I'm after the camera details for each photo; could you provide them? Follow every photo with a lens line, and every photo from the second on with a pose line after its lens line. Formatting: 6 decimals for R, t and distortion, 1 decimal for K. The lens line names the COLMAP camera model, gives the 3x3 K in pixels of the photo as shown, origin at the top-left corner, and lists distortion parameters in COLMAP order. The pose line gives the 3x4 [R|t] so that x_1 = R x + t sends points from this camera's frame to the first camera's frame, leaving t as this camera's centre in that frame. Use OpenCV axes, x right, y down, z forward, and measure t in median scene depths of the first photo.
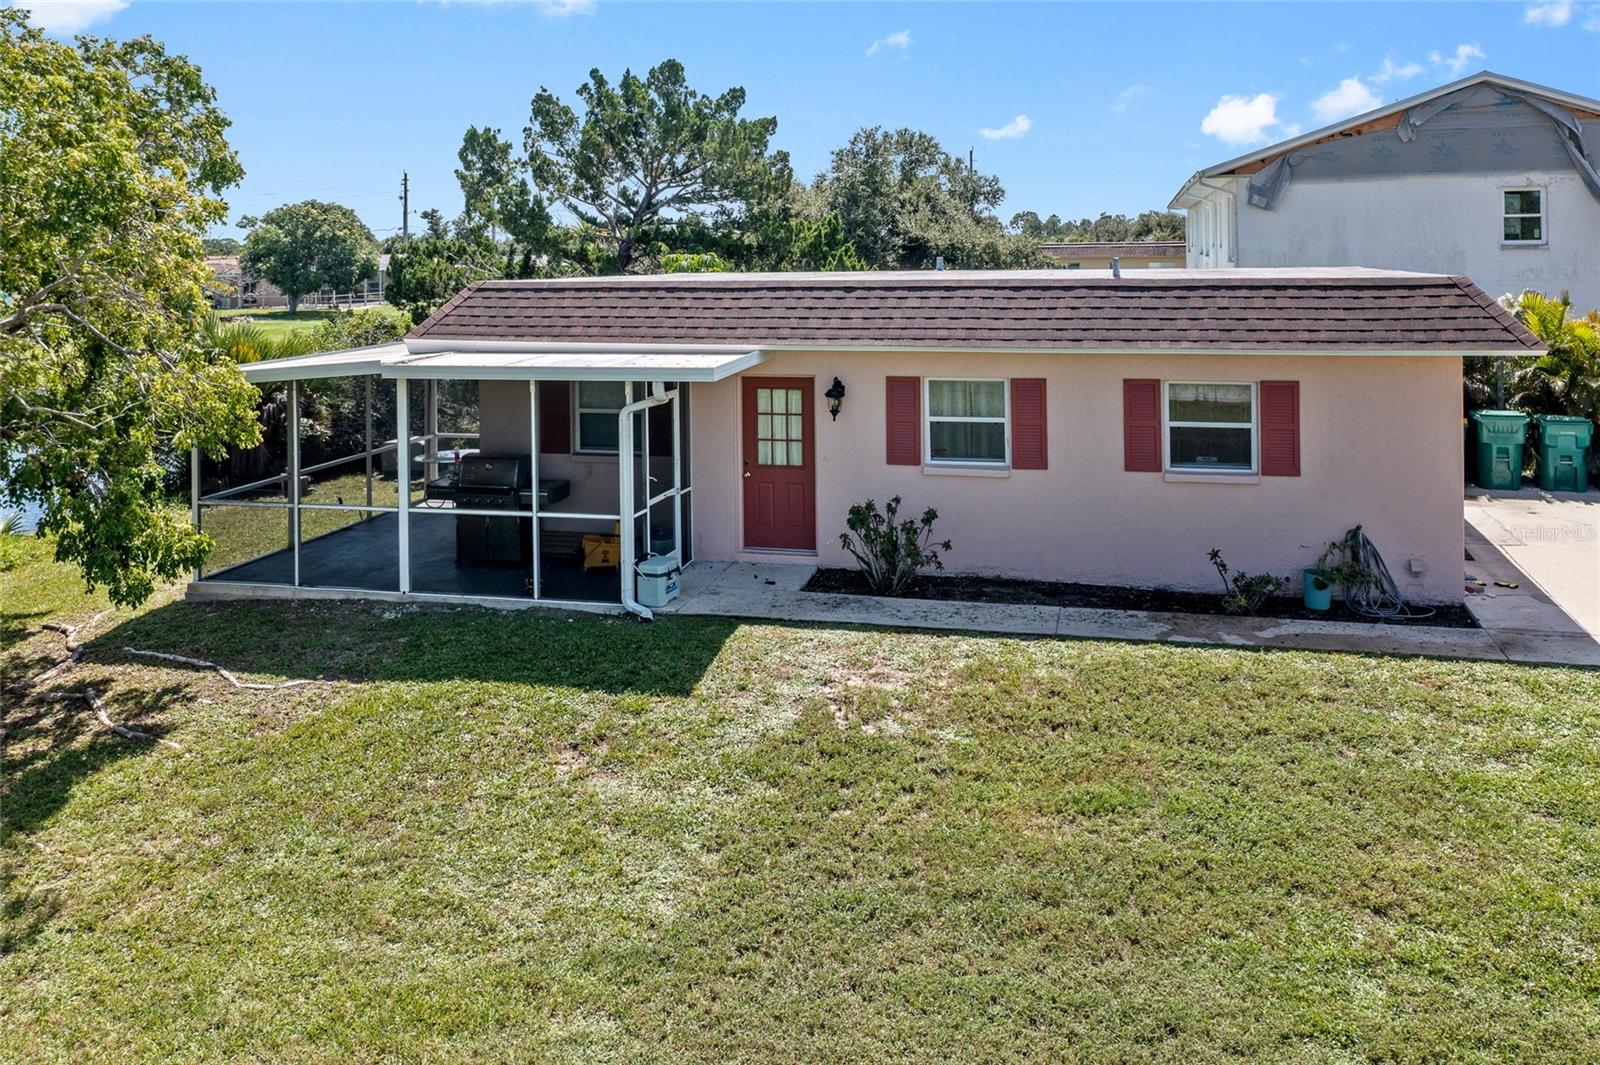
lens RADIAL K [[1352.7, 0, 804.7], [0, 1352.7, 295.9], [0, 0, 1]] dist [-0.008128, 0.008440]
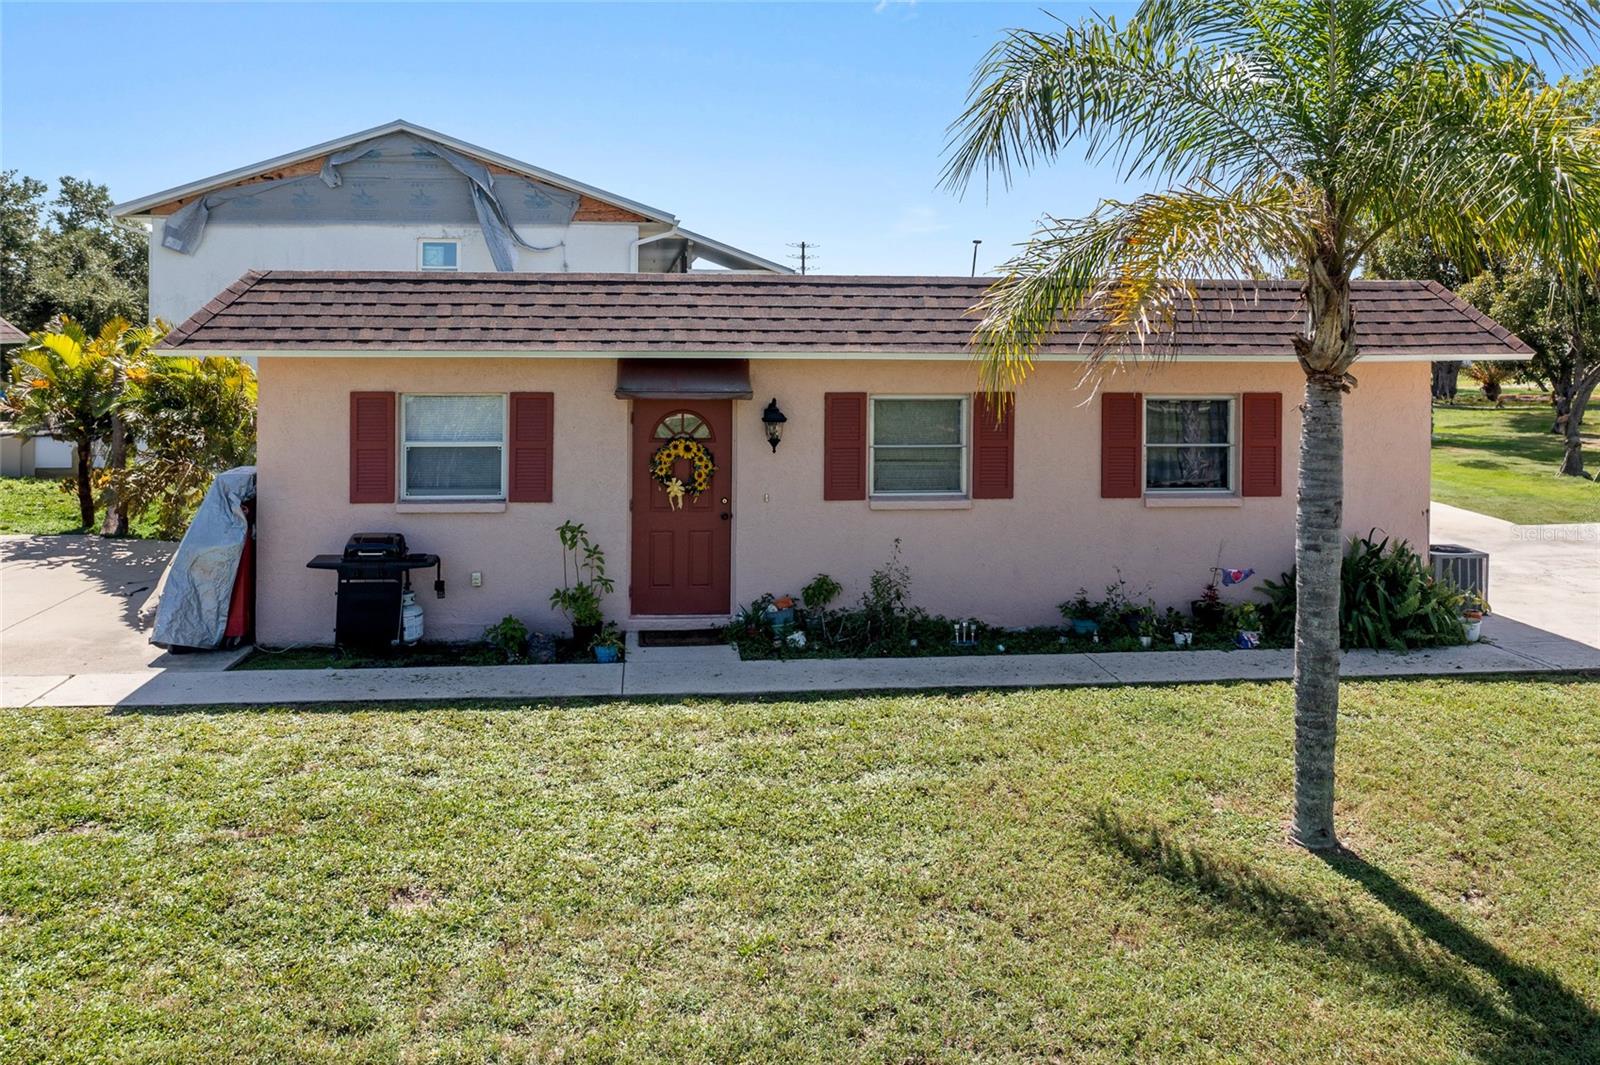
lens RADIAL K [[1352.7, 0, 804.7], [0, 1352.7, 295.9], [0, 0, 1]] dist [-0.008128, 0.008440]
pose [[0.933319, 0.027086, 0.358025, 0.833320], [-0.004403, 0.997939, -0.064020, 0.049304], [-0.359021, 0.058175, 0.931515, -0.060957]]
